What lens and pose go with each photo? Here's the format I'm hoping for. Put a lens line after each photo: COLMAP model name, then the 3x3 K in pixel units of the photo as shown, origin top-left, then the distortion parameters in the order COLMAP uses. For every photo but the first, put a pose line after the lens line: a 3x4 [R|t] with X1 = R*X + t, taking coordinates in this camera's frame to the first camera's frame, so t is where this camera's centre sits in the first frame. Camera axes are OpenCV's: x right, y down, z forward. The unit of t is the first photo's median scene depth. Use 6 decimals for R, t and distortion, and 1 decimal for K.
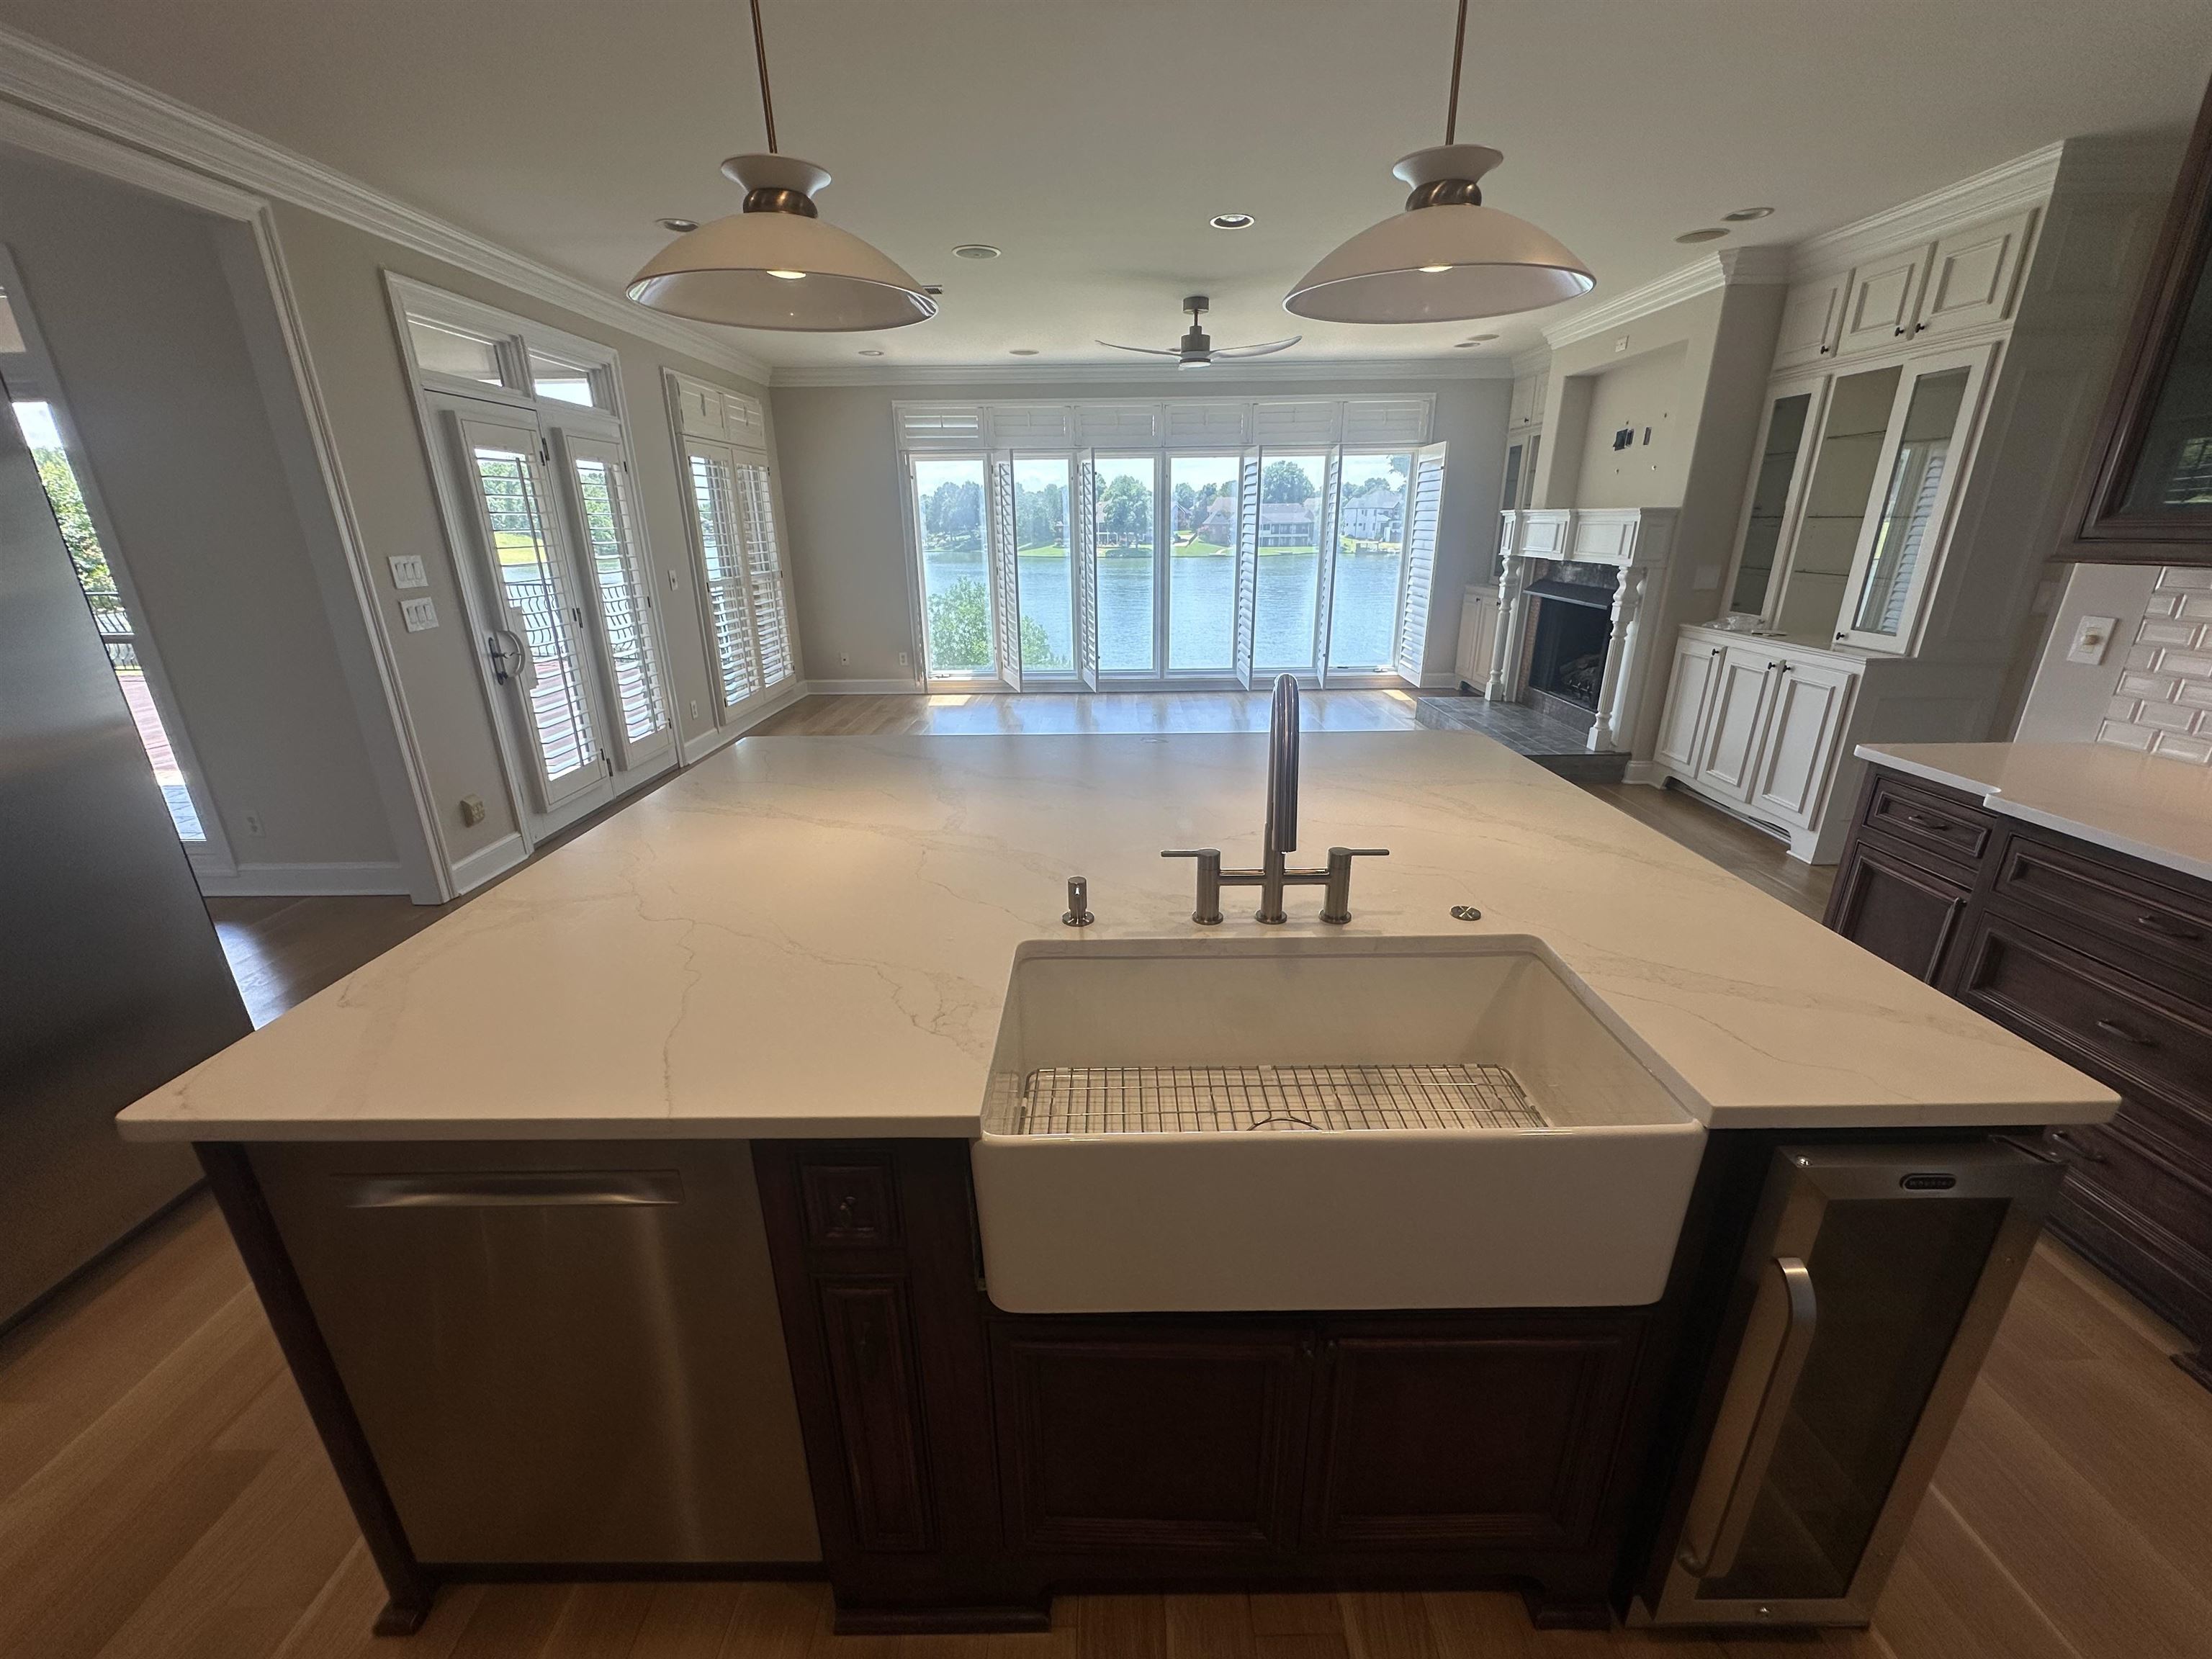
lens RADIAL K [[882.6, 0, 1112.5], [0, 882.6, 836.4], [0, 0, 1]] dist [-0.002347, -0.000524]
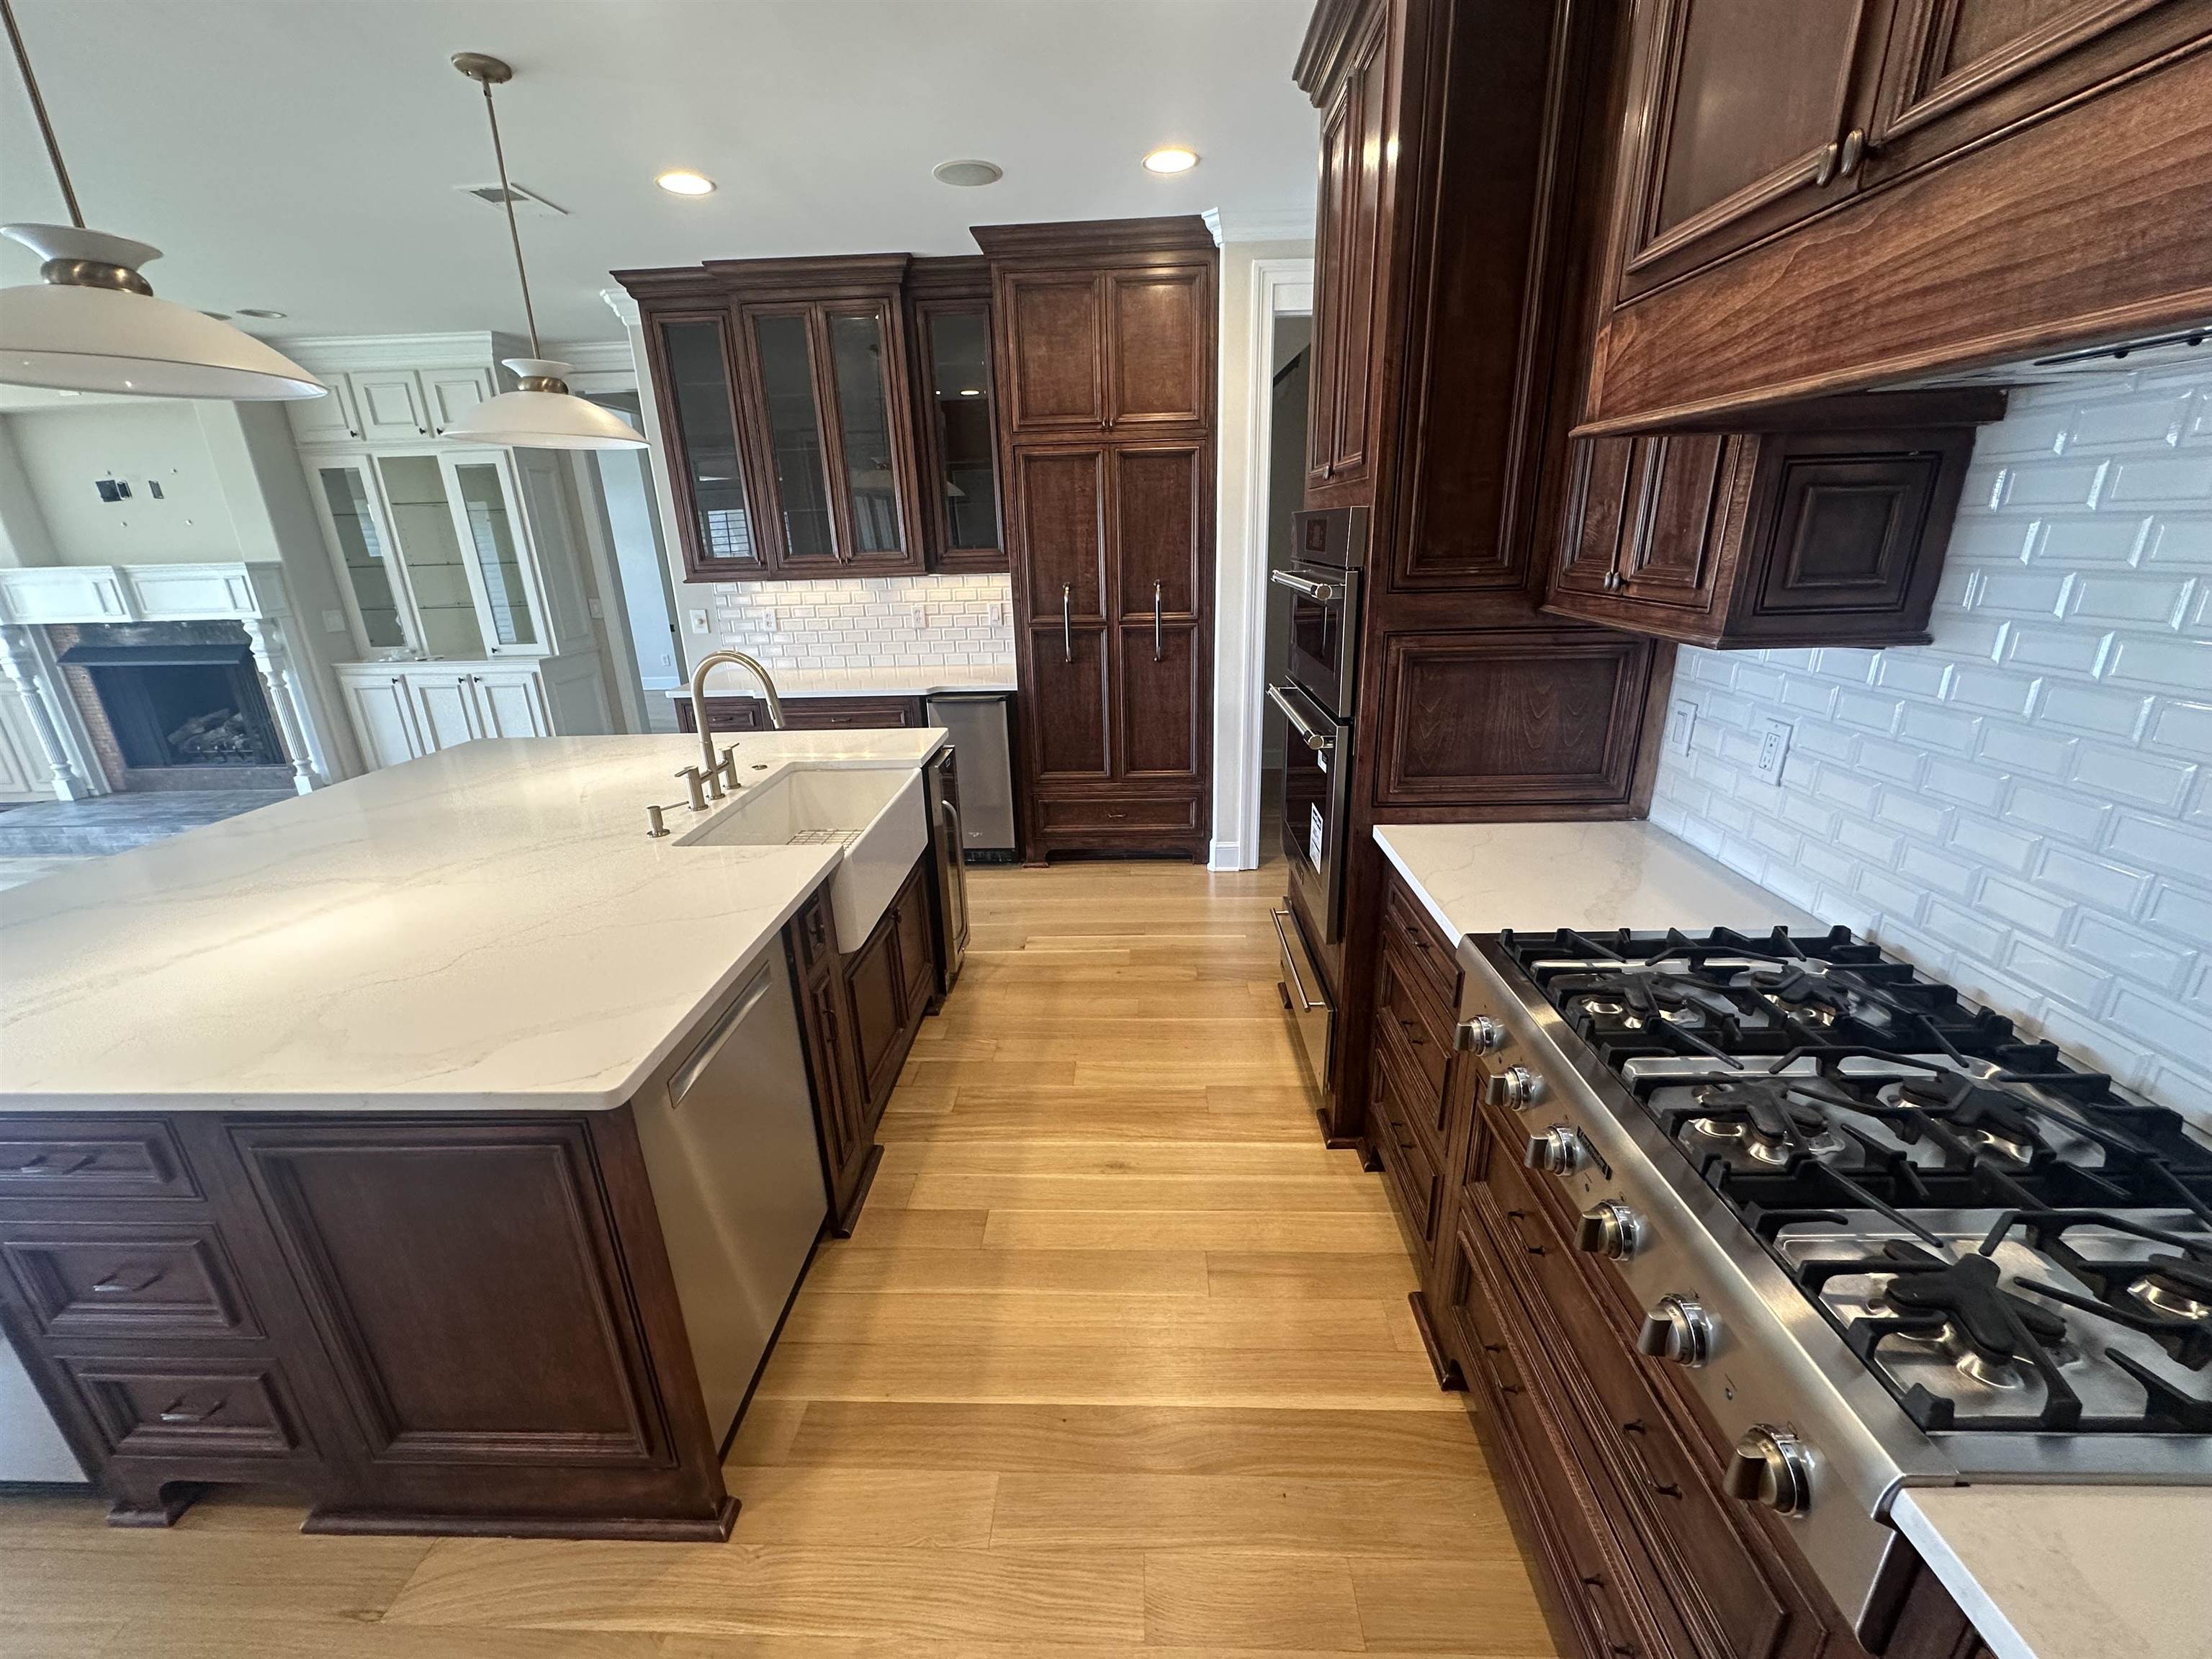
lens RADIAL K [[882.6, 0, 1107.2], [0, 882.6, 830.5], [0, 0, 1]] dist [-0.002347, -0.000524]
pose [[0.037596, -0.316139, 0.947968, -0.499595], [0.362502, 0.888335, 0.281876, -0.020820], [-0.931224, 0.333043, 0.147999, 0.012917]]
